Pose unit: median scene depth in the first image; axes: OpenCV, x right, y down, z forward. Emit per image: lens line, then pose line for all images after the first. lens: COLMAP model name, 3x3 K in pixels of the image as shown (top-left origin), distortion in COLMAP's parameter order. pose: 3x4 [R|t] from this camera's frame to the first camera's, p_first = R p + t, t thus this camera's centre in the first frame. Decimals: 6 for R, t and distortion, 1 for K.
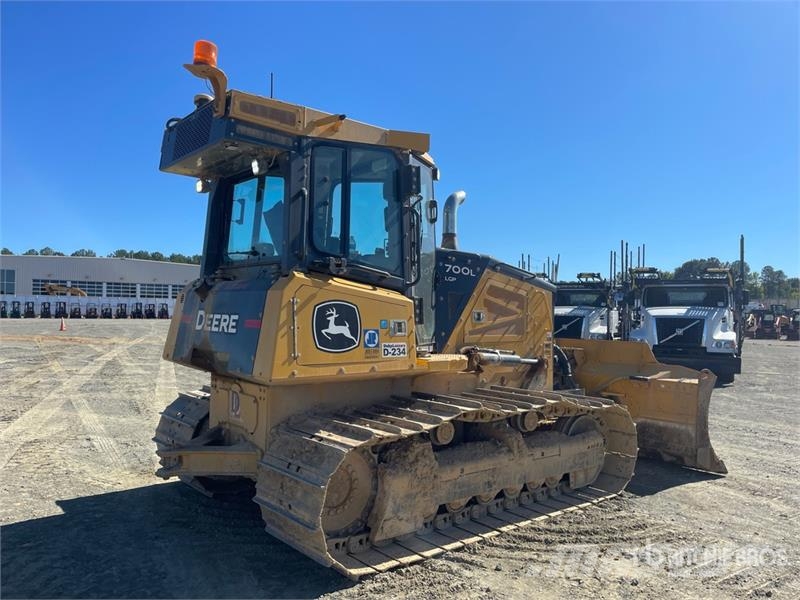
lens RADIAL K [[604.9, 0, 400.0], [0, 604.9, 300.0], [0, 0, 1]] dist [0.091039, -0.116669]
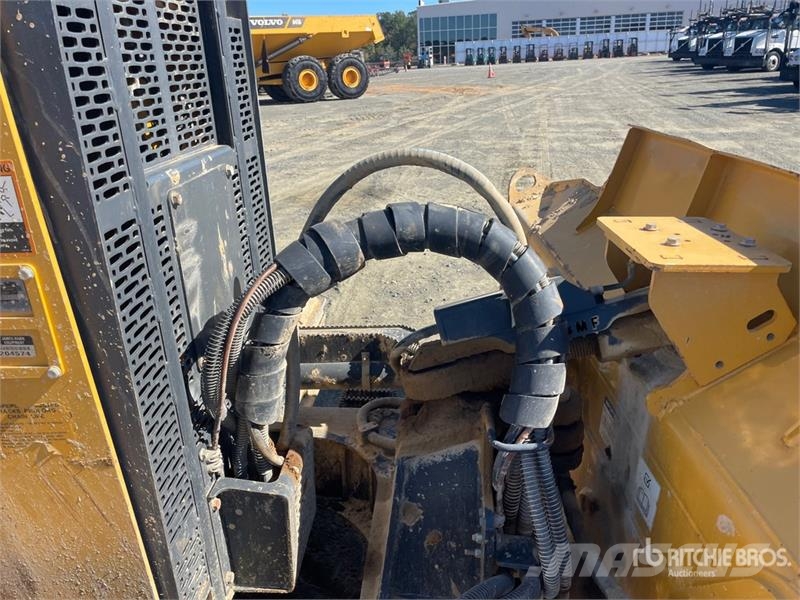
lens RADIAL K [[604.9, 0, 400.0], [0, 604.9, 300.0], [0, 0, 1]] dist [0.091039, -0.116669]
pose [[0.725953, 0.205708, -0.656259, 0.436117], [0.072547, 0.925992, 0.370508, 0.044077], [0.683907, -0.316582, 0.657303, 1.125114]]
